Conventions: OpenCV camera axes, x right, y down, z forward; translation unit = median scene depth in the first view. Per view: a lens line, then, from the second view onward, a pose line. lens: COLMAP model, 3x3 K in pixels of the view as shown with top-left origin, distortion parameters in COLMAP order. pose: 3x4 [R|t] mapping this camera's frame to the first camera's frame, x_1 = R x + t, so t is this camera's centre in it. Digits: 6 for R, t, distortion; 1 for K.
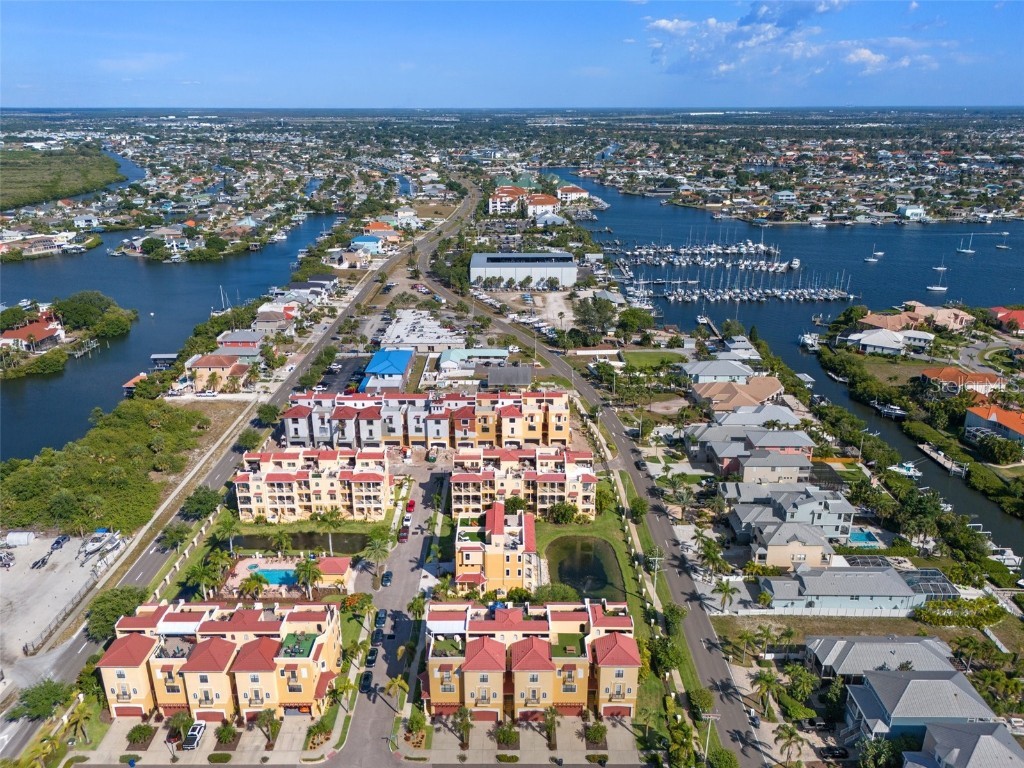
lens RADIAL K [[742.7, 0, 512.0], [0, 742.7, 384.0], [0, 0, 1]] dist [0.078001, -0.106611]
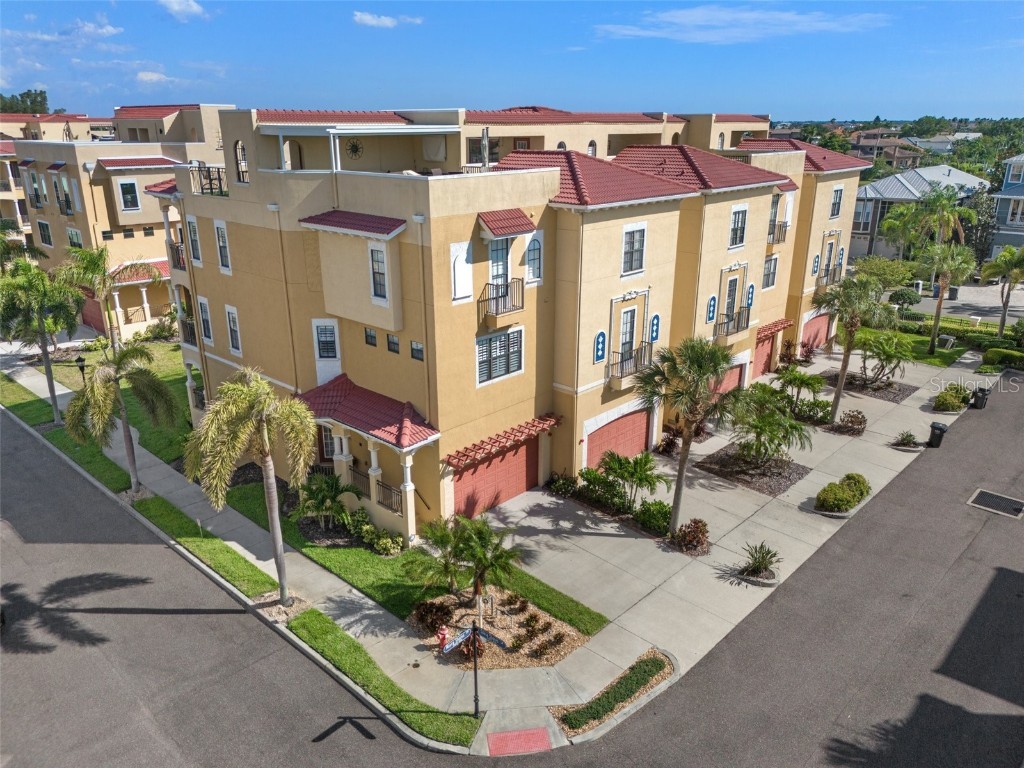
lens RADIAL K [[759.6, 0, 510.8], [0, 759.6, 376.5], [0, 0, 1]] dist [0.050577, -0.047926]
pose [[0.685533, -0.230386, 0.690628, -0.227123], [0.254163, 0.964660, 0.069512, 0.393184], [-0.682236, 0.127879, 0.719862, 0.839164]]
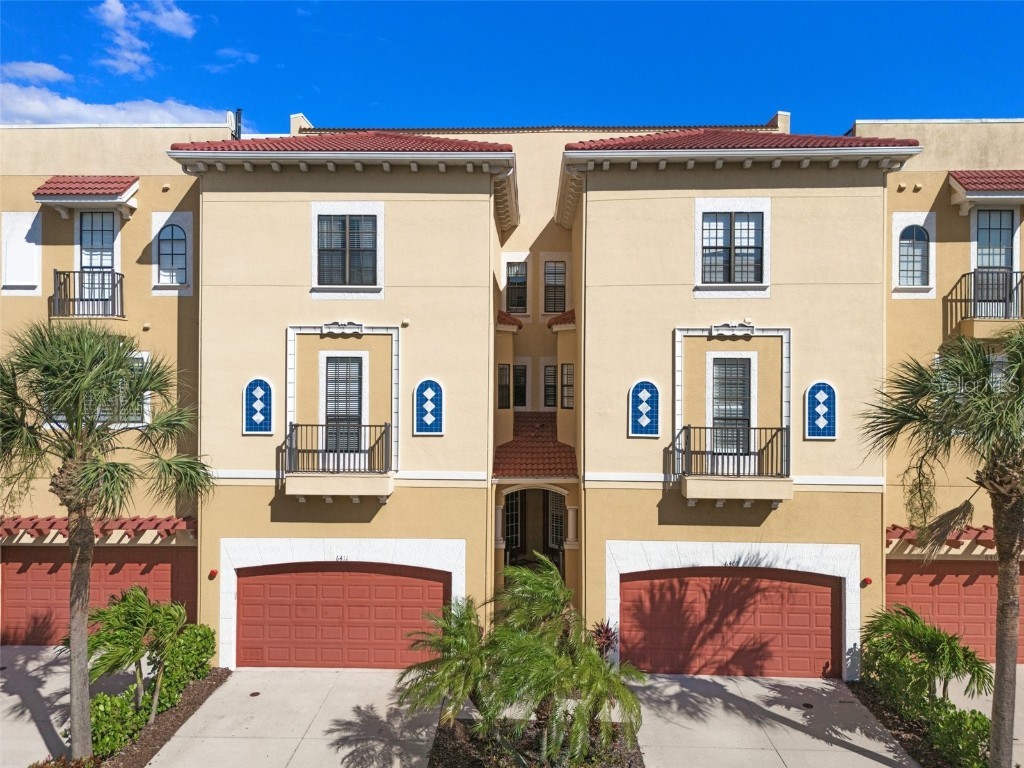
lens RADIAL K [[759.6, 0, 510.8], [0, 759.6, 376.5], [0, 0, 1]] dist [0.050577, -0.047926]
pose [[0.999588, 0.007772, -0.027618, -0.005334], [-0.016767, 0.939365, -0.342510, 0.445536], [0.023281, 0.342832, 0.939108, 0.860032]]
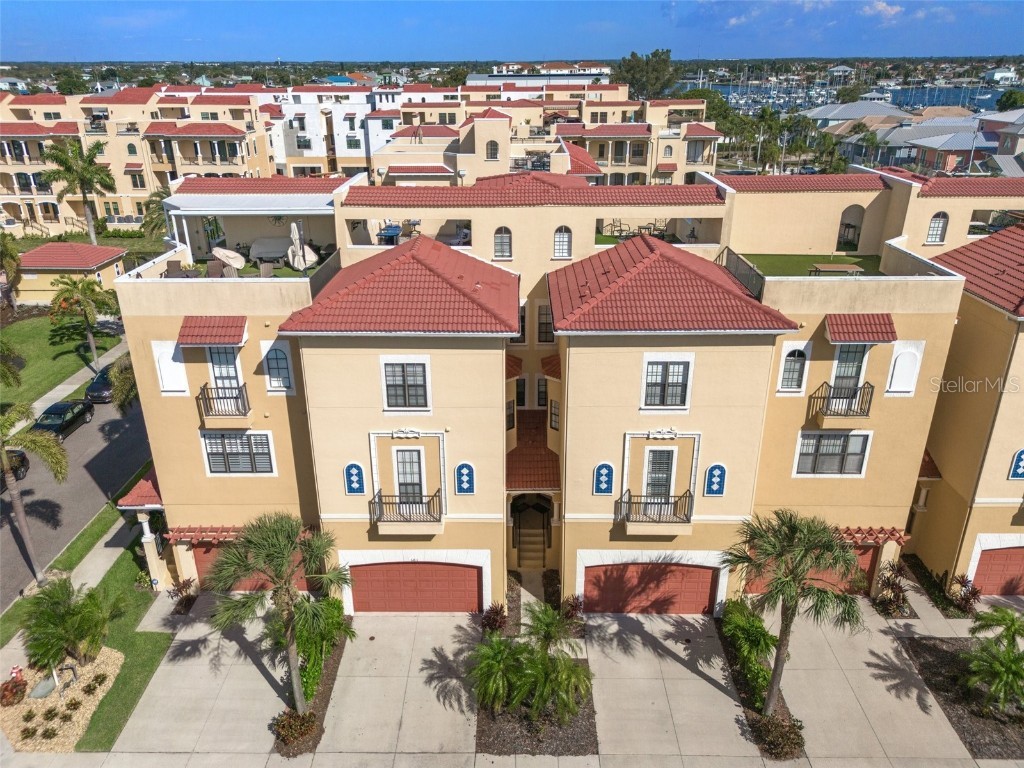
lens RADIAL K [[742.7, 0, 512.0], [0, 742.7, 384.0], [0, 0, 1]] dist [0.078001, -0.106611]
pose [[0.999960, 0.001390, -0.008863, -0.008675], [-0.000955, 0.998804, 0.048885, 0.372696], [0.008920, -0.048874, 0.998765, 0.789148]]
